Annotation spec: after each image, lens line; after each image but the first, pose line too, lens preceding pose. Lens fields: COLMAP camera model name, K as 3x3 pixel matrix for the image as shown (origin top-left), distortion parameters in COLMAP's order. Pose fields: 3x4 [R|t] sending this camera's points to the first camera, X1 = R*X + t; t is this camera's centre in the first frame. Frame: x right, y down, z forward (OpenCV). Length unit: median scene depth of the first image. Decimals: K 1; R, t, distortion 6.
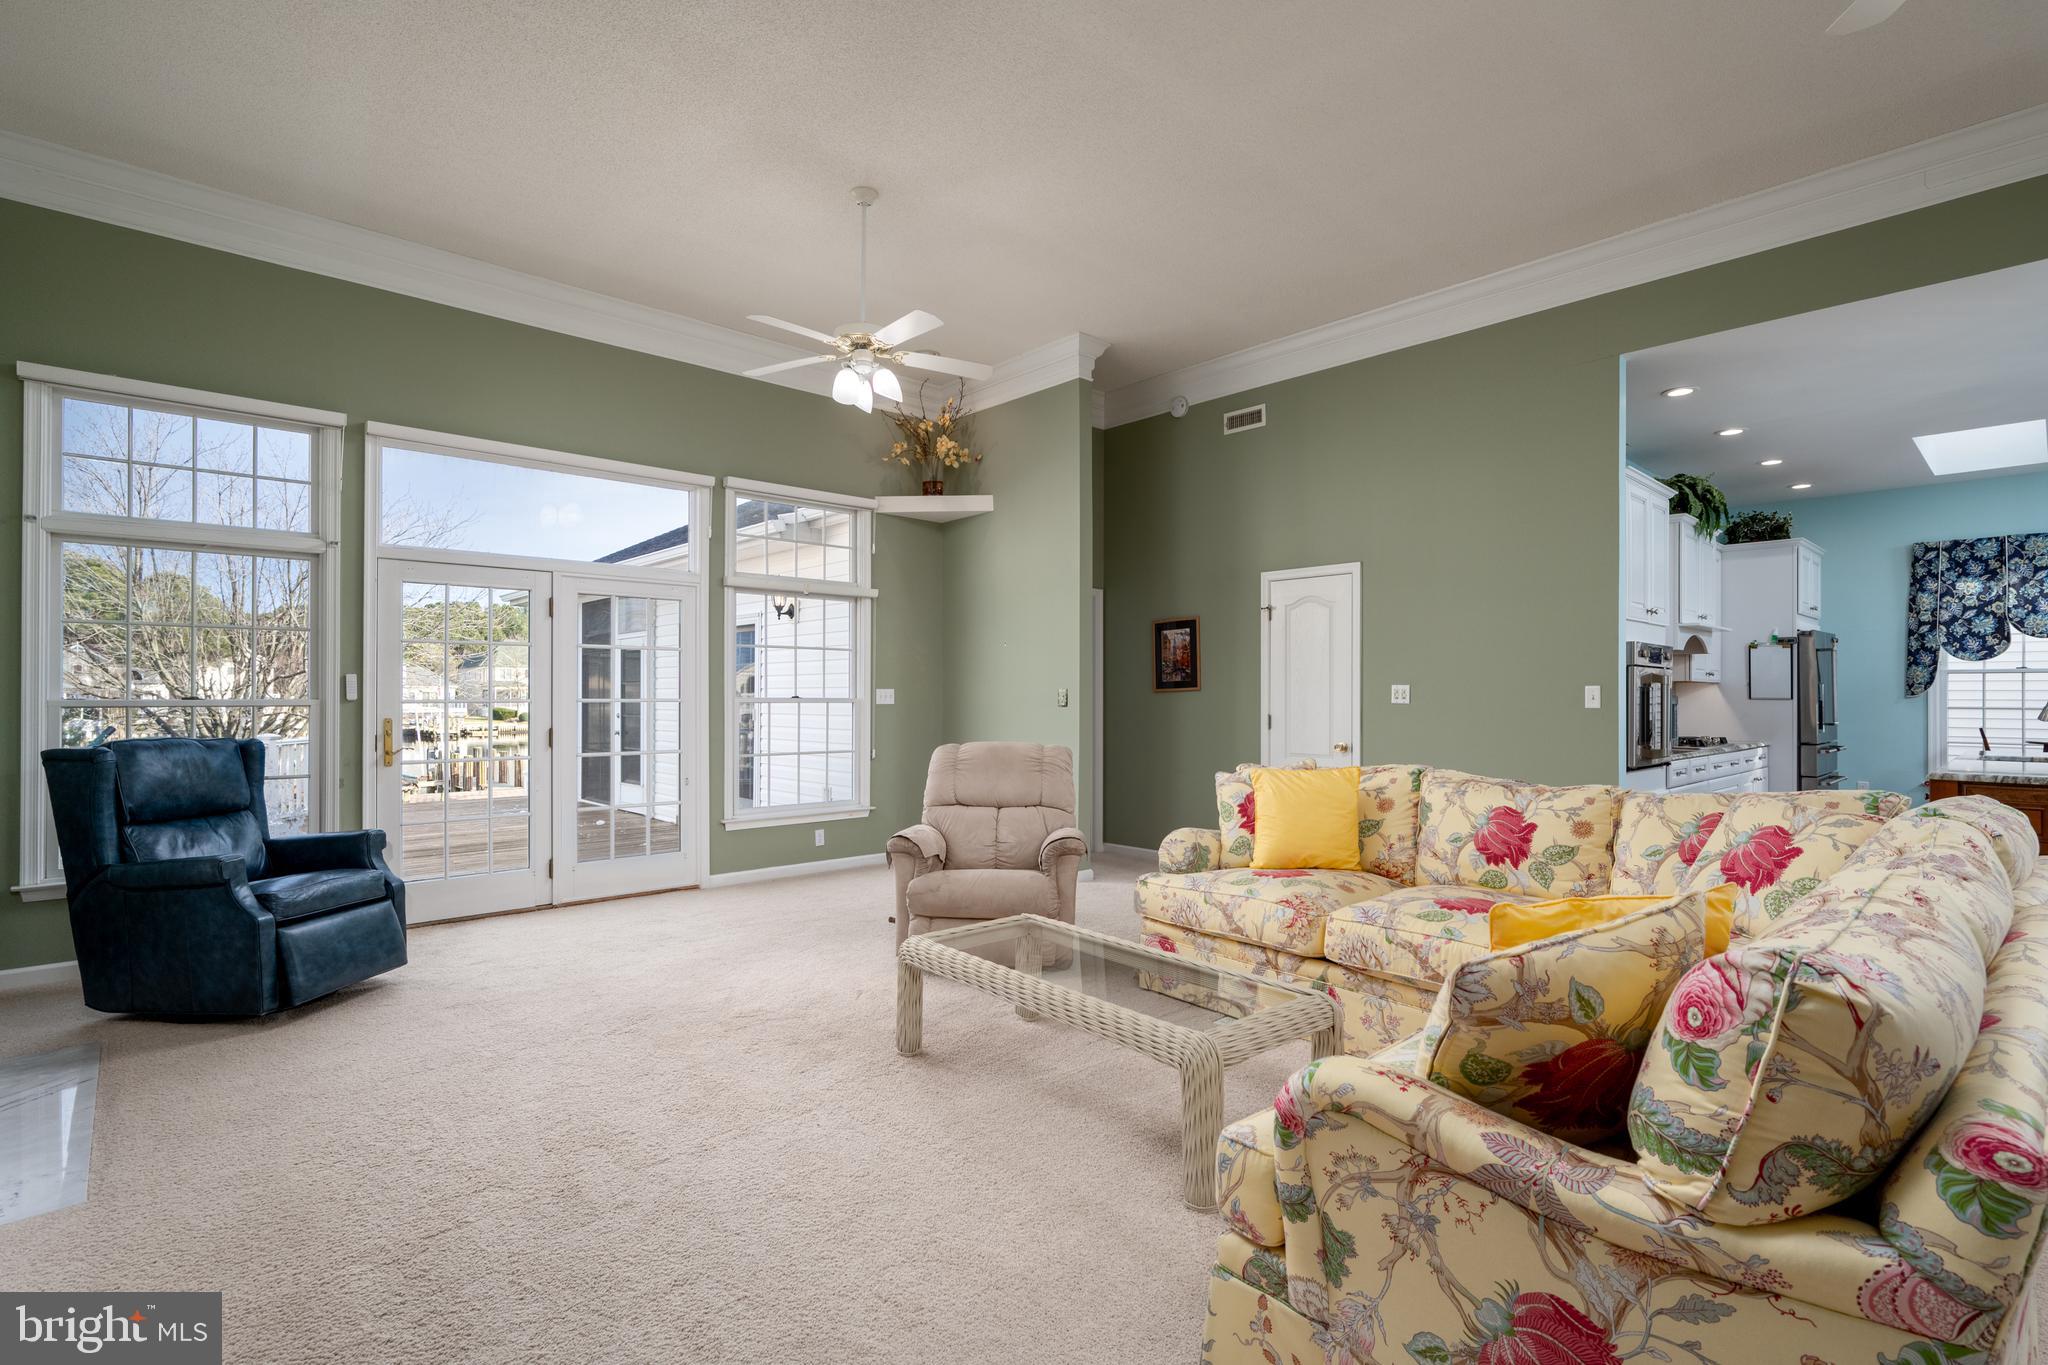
lens RADIAL K [[959.8, 0, 1014.2], [0, 959.8, 686.5], [0, 0, 1]] dist [-0.004753, -0.001289]
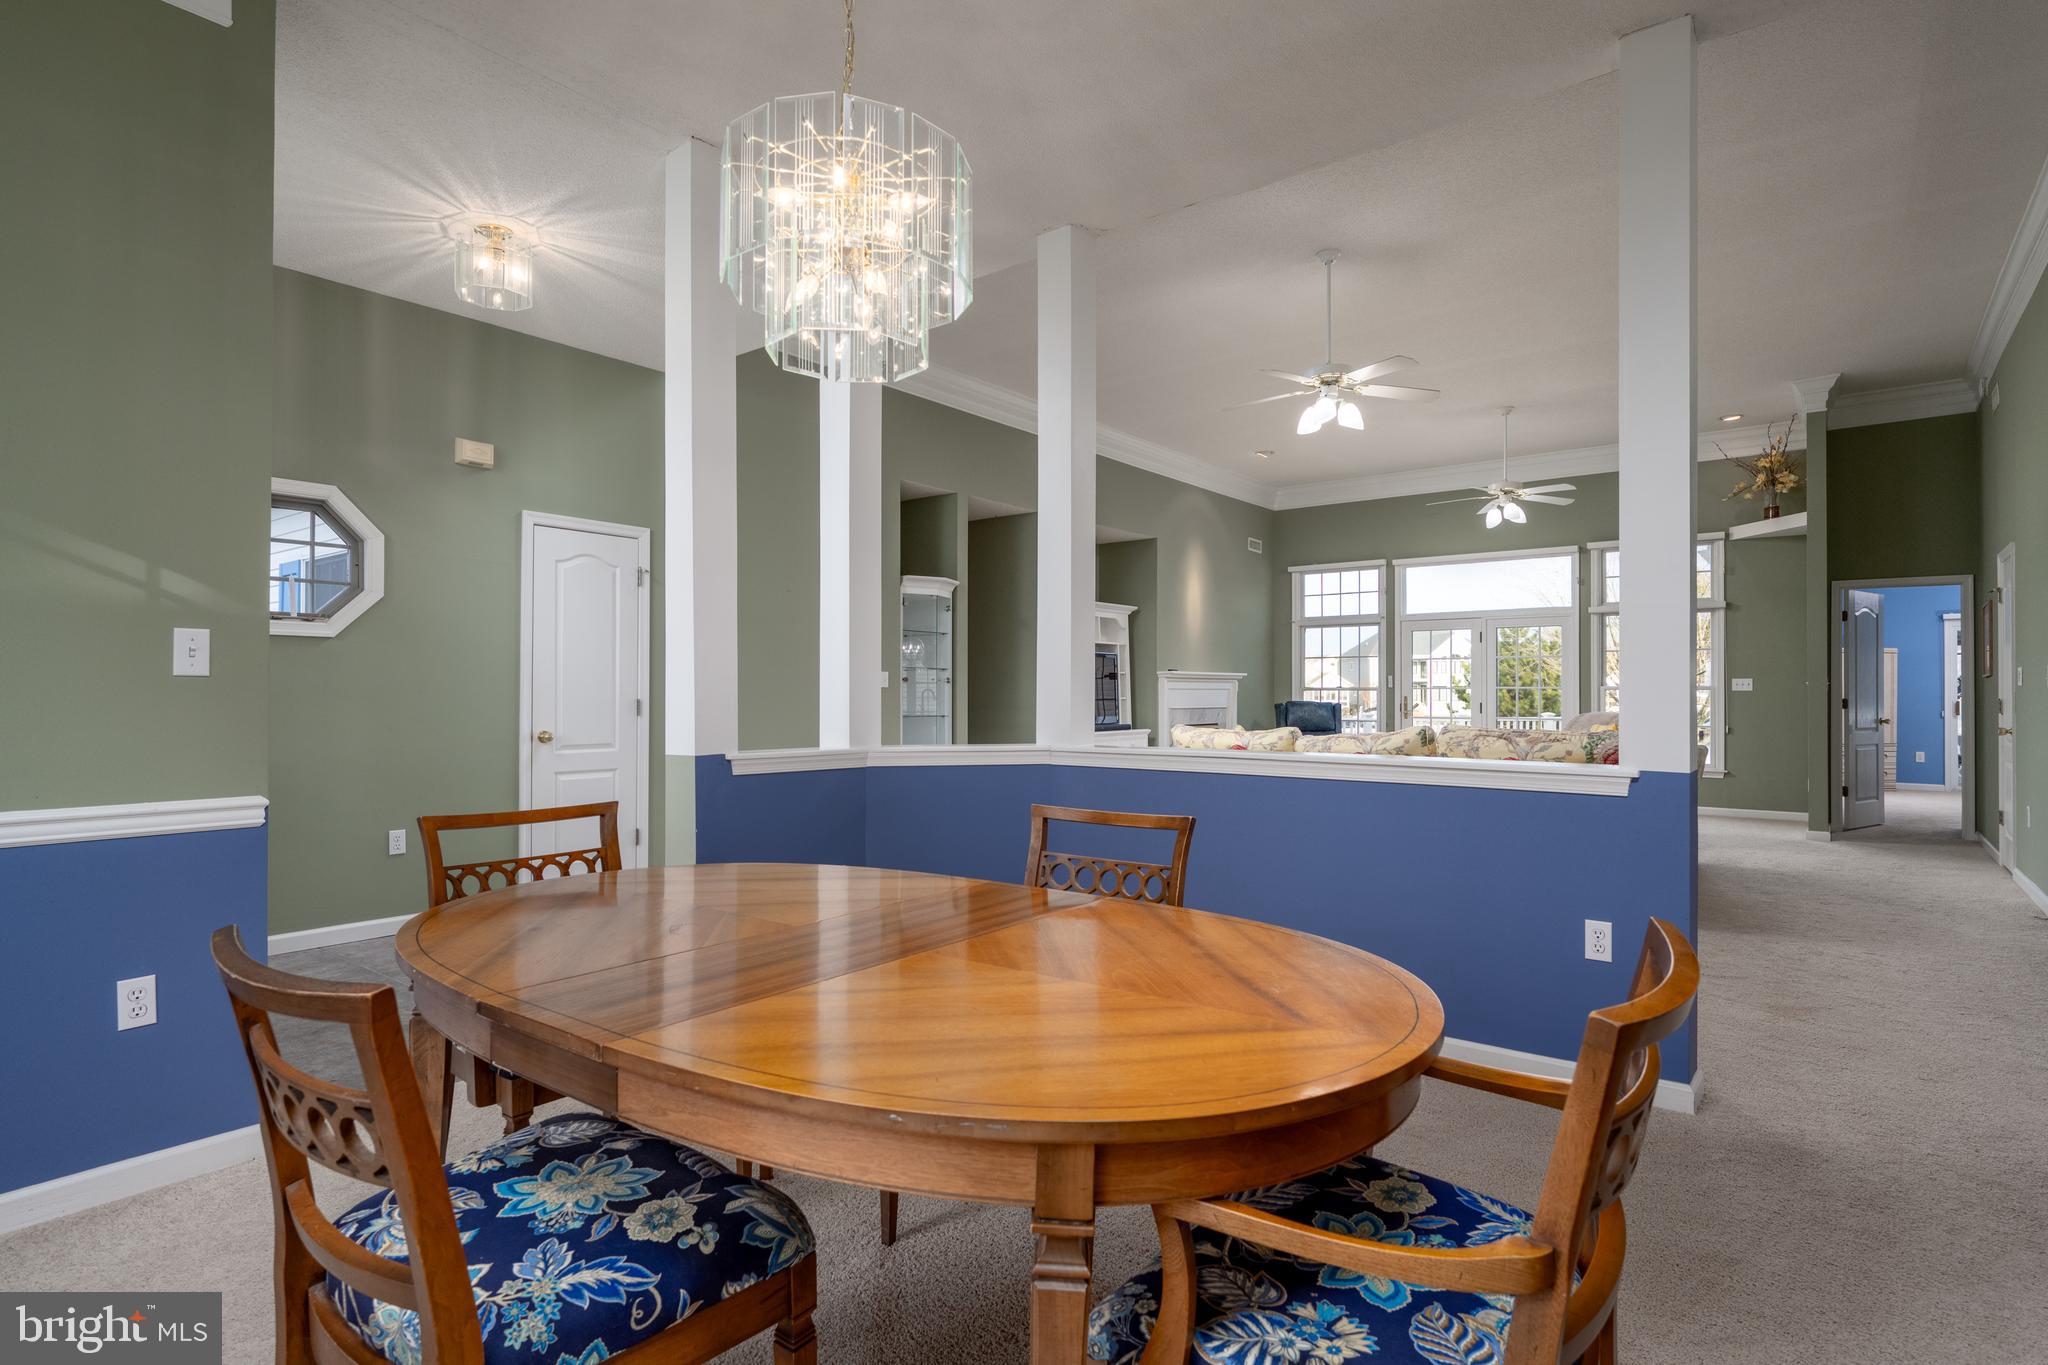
lens RADIAL K [[1023.4, 0, 1035.0], [0, 1023.4, 689.7], [0, 0, 1]] dist [-0.002236, -0.000131]
pose [[0.171182, -0.009091, -0.985198, 0.963404], [0.005507, 0.999951, -0.008270, 0.022244], [0.985224, -0.004010, 0.171223, -0.133451]]
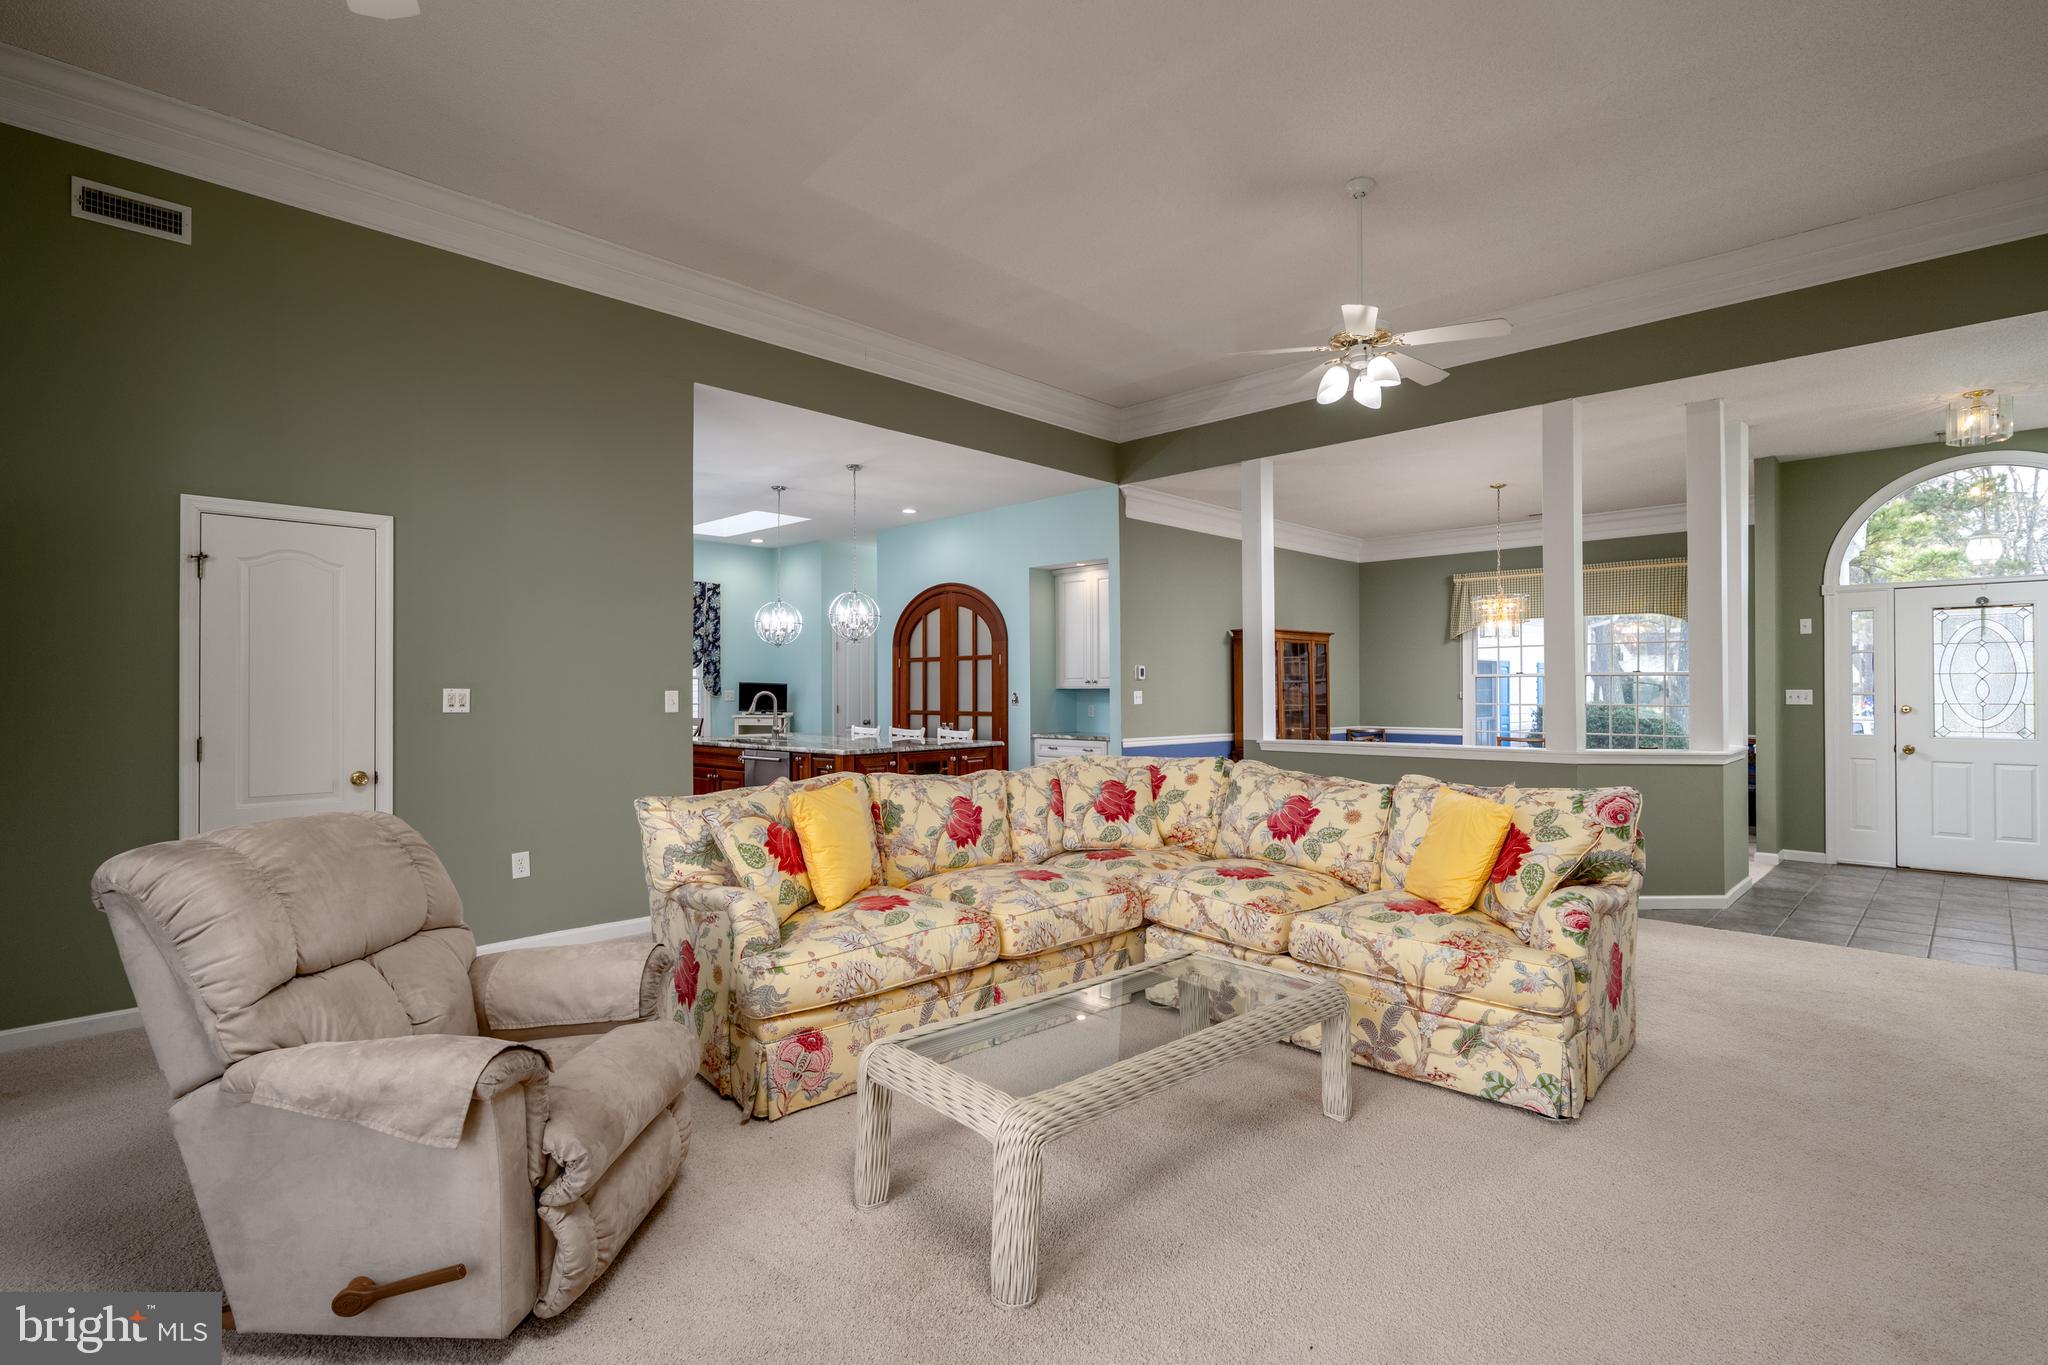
lens RADIAL K [[1003.4, 0, 1009.4], [0, 1003.4, 687.7], [0, 0, 1]] dist [-0.001336, 0.000246]
pose [[-0.059600, 0.000651, 0.998222, -0.341486], [-0.007178, 0.999974, -0.001081, -0.003557], [-0.998197, -0.007230, -0.059594, 0.478012]]
